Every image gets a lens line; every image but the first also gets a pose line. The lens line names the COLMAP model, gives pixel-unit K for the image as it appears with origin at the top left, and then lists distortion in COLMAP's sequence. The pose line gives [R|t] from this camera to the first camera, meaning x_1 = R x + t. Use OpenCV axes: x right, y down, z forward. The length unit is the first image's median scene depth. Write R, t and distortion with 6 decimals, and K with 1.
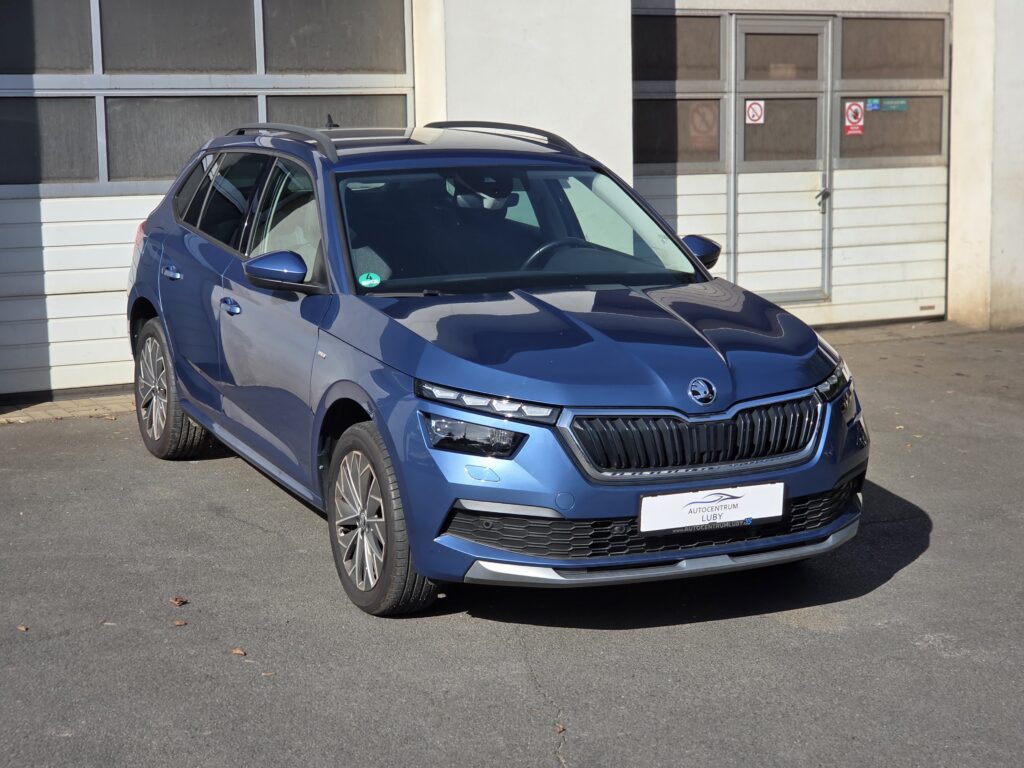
lens RADIAL K [[1895.0, 0, 504.2], [0, 1895.0, 386.7], [0, 0, 1]] dist [0.055302, 0.000000]
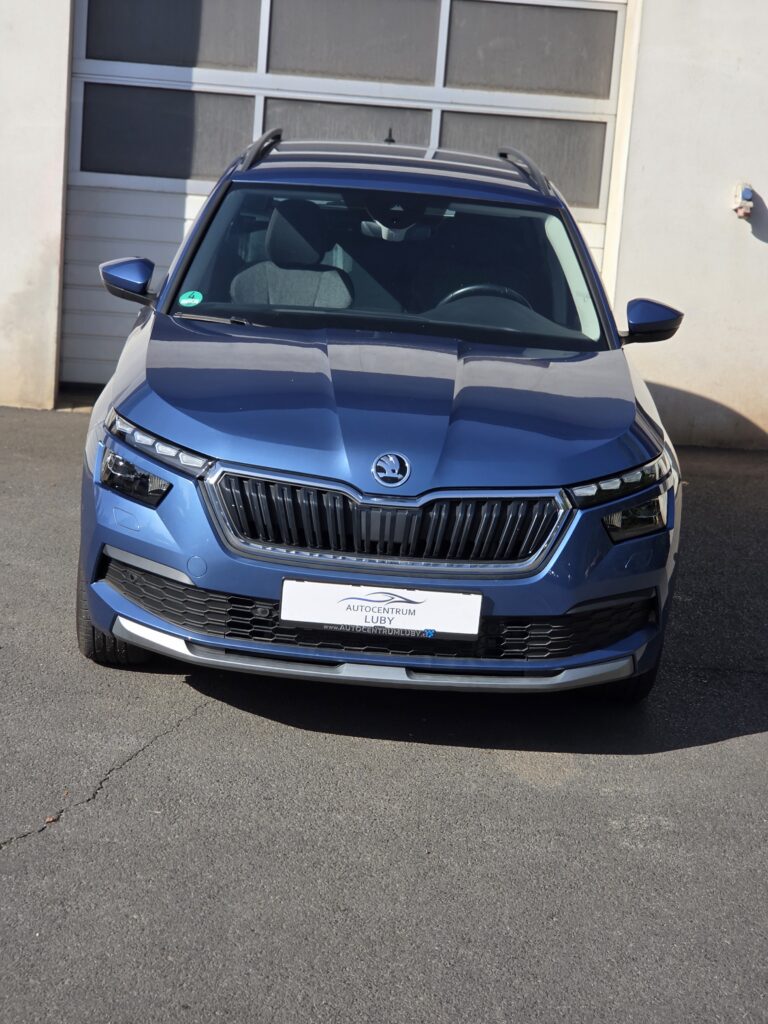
lens RADIAL K [[1895.0, 0, 361.2], [0, 1895.0, 477.3], [0, 0, 1]] dist [0.055302, 0.000000]
pose [[0.904436, 0.156606, -0.396824, 0.275043], [-0.145602, 0.987646, 0.057917, -0.026409], [0.400992, 0.005396, 0.916066, 0.146290]]
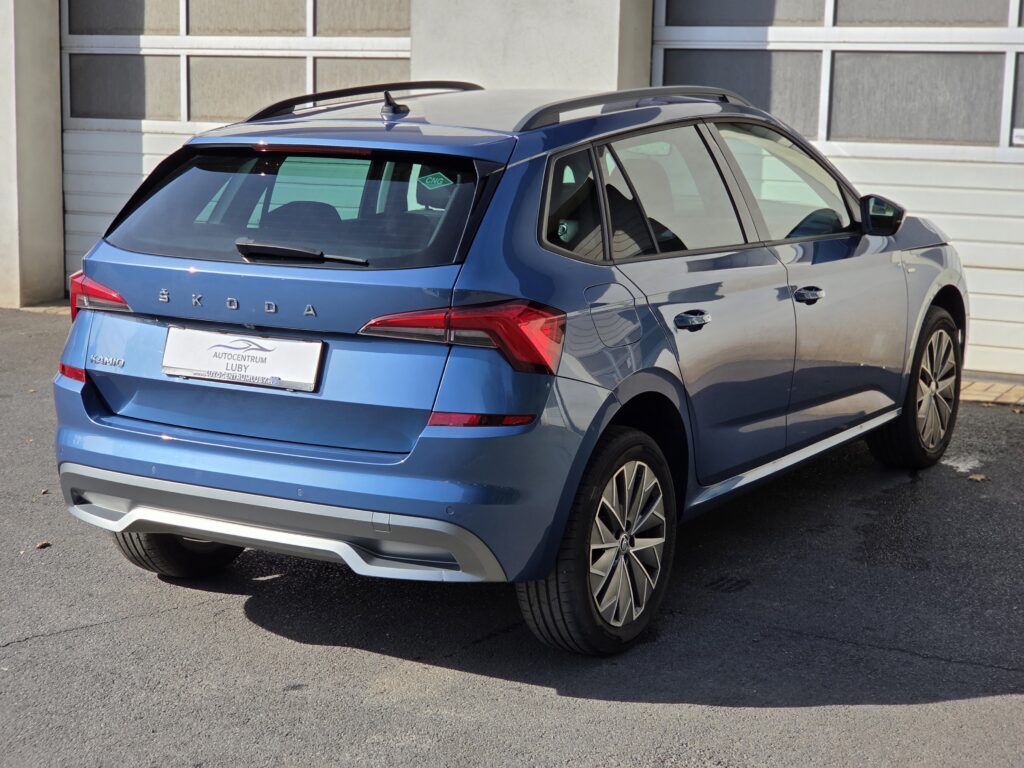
lens RADIAL K [[1895.0, 0, 509.7], [0, 1895.0, 414.1], [0, 0, 1]] dist [0.055302, 0.000000]
pose [[0.522657, 0.175197, -0.834347, 0.581611], [-0.151218, 0.982190, 0.111514, -0.061811], [0.839025, 0.067885, 0.539842, 0.404579]]
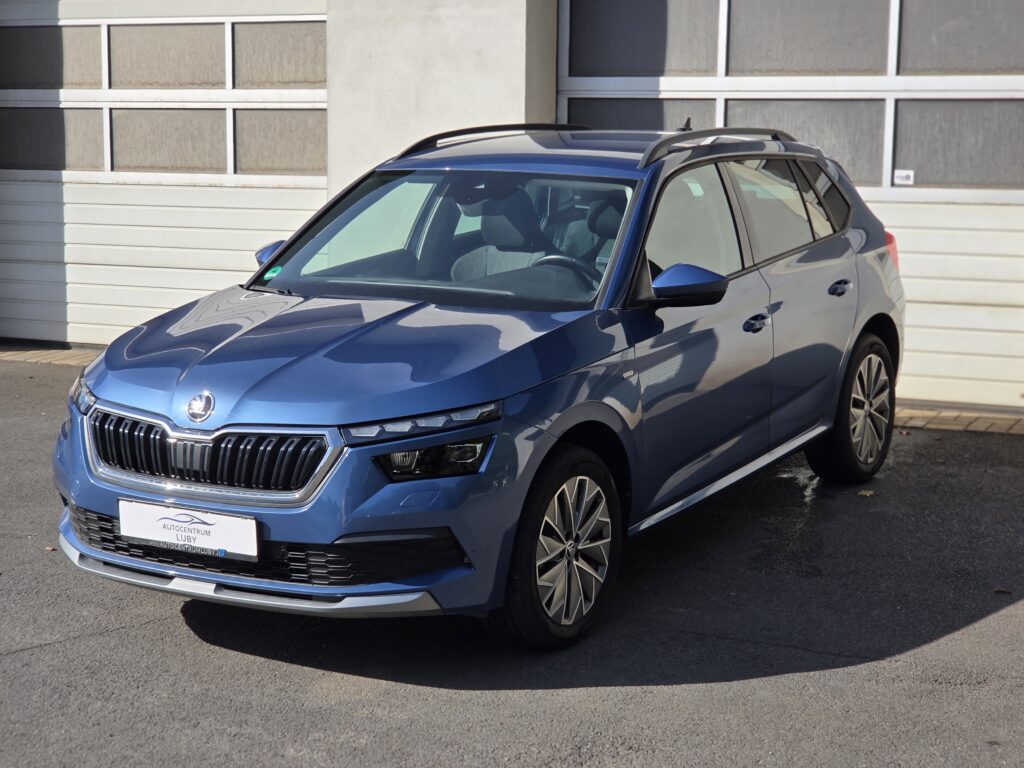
lens RADIAL K [[1895.0, 0, 512.9], [0, 1895.0, 392.7], [0, 0, 1]] dist [0.055302, 0.000000]
pose [[0.564826, 0.137241, -0.813718, 0.625735], [-0.136228, 0.988052, 0.072084, -0.061252], [0.813888, 0.070136, 0.576773, 0.373042]]
